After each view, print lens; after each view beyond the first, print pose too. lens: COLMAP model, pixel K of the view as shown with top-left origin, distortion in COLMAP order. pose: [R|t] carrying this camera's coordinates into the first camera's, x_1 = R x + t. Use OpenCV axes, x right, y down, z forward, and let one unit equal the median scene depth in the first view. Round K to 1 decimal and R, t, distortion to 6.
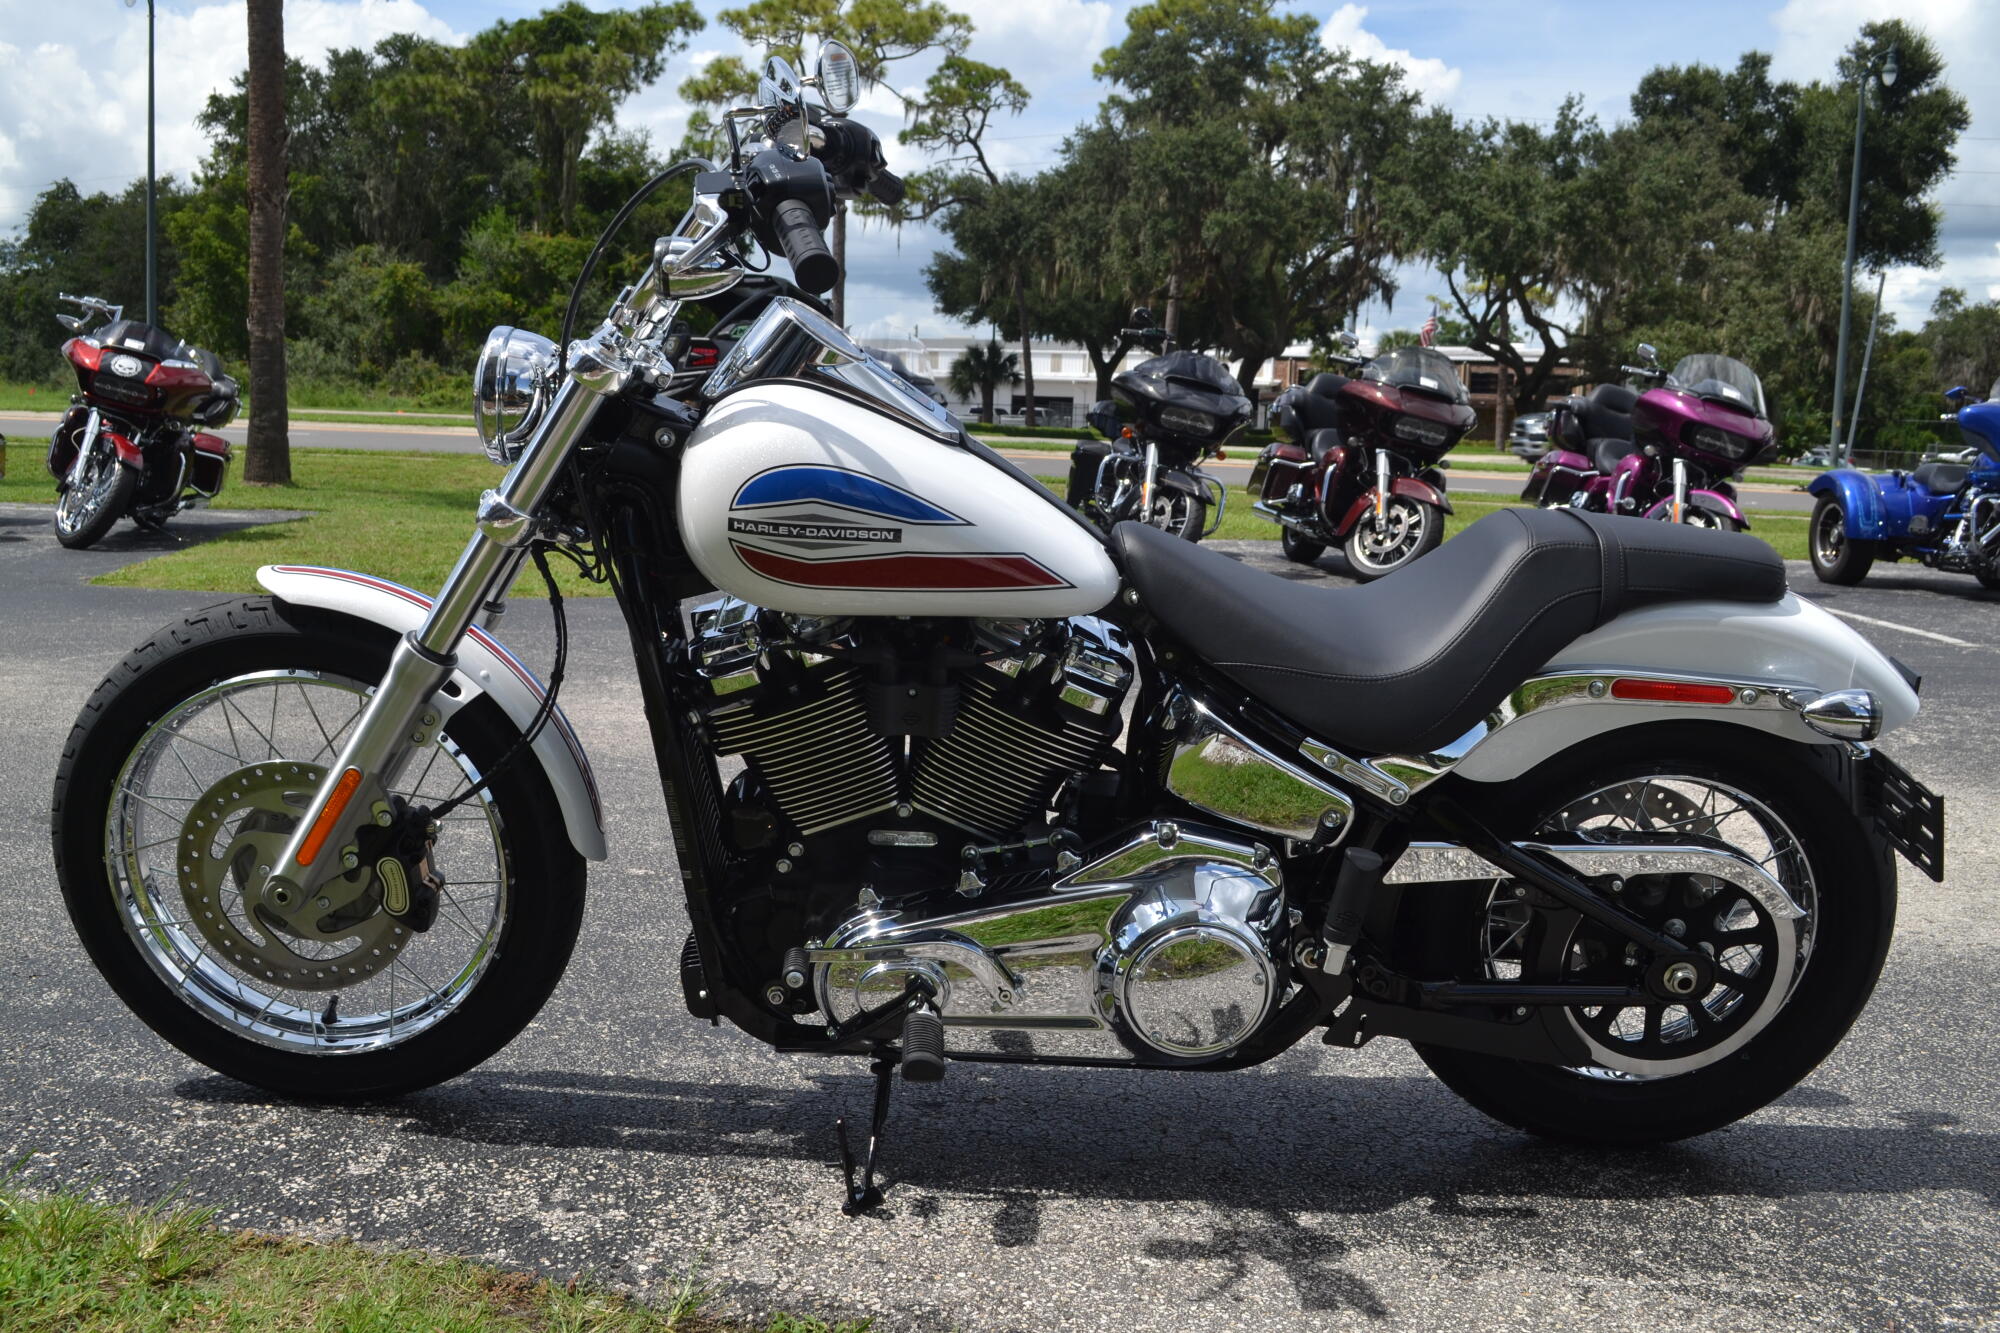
lens RADIAL K [[2056.1, 0, 983.1], [0, 2056.1, 668.0], [0, 0, 1]] dist [-0.074726, 0.029535]
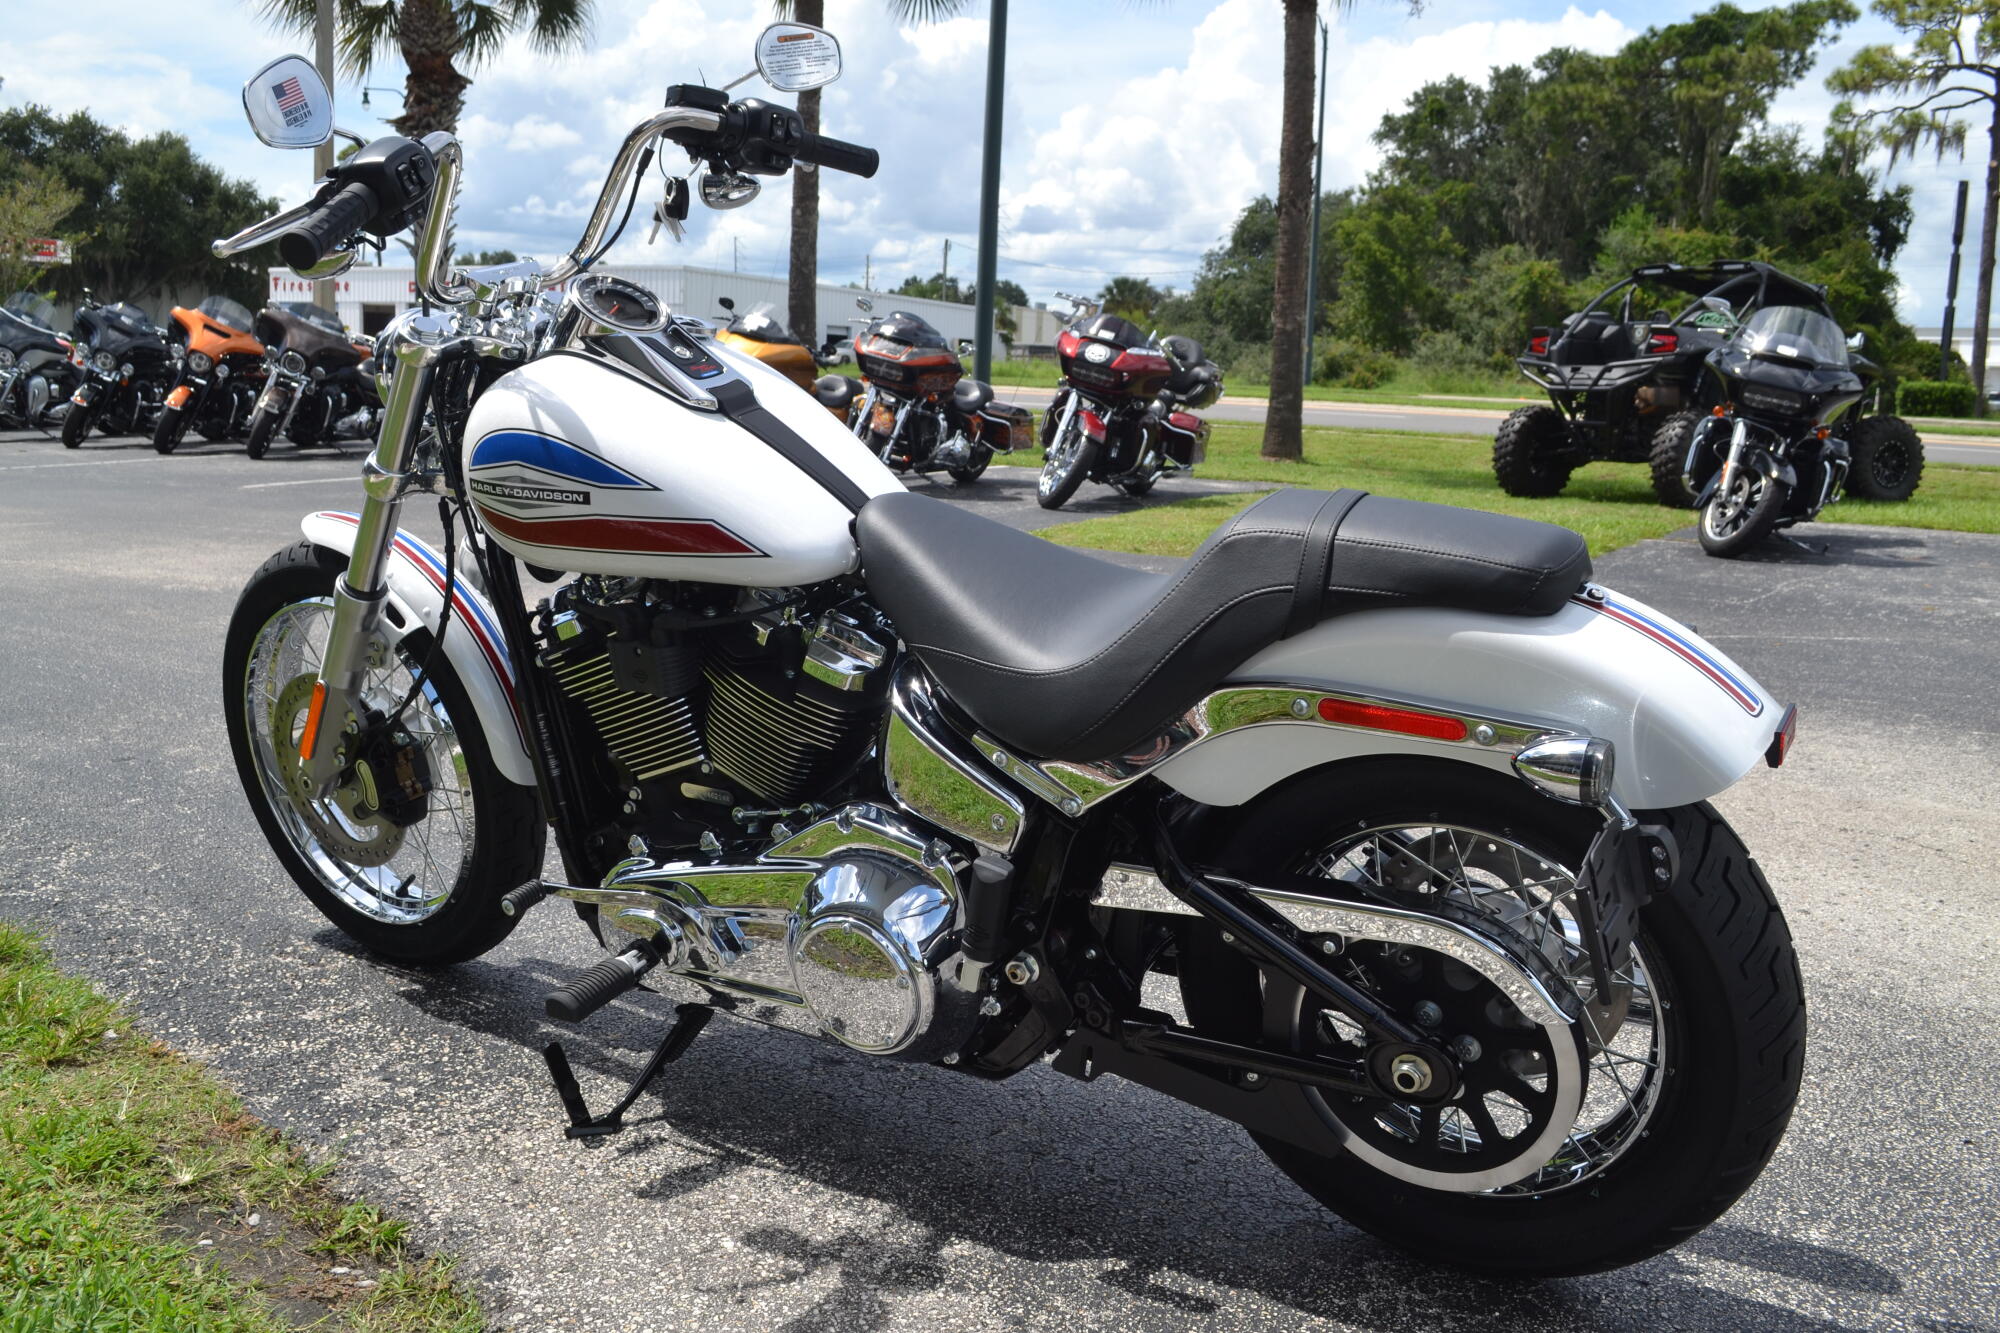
lens RADIAL K [[1889.7, 0, 987.8], [0, 1889.7, 672.5], [0, 0, 1]] dist [-0.077946, 0.015728]
pose [[0.839254, 0.077716, -0.538157, 0.131559], [-0.067011, 0.996971, 0.039472, -0.005607], [0.539594, 0.002935, 0.841920, 0.062549]]
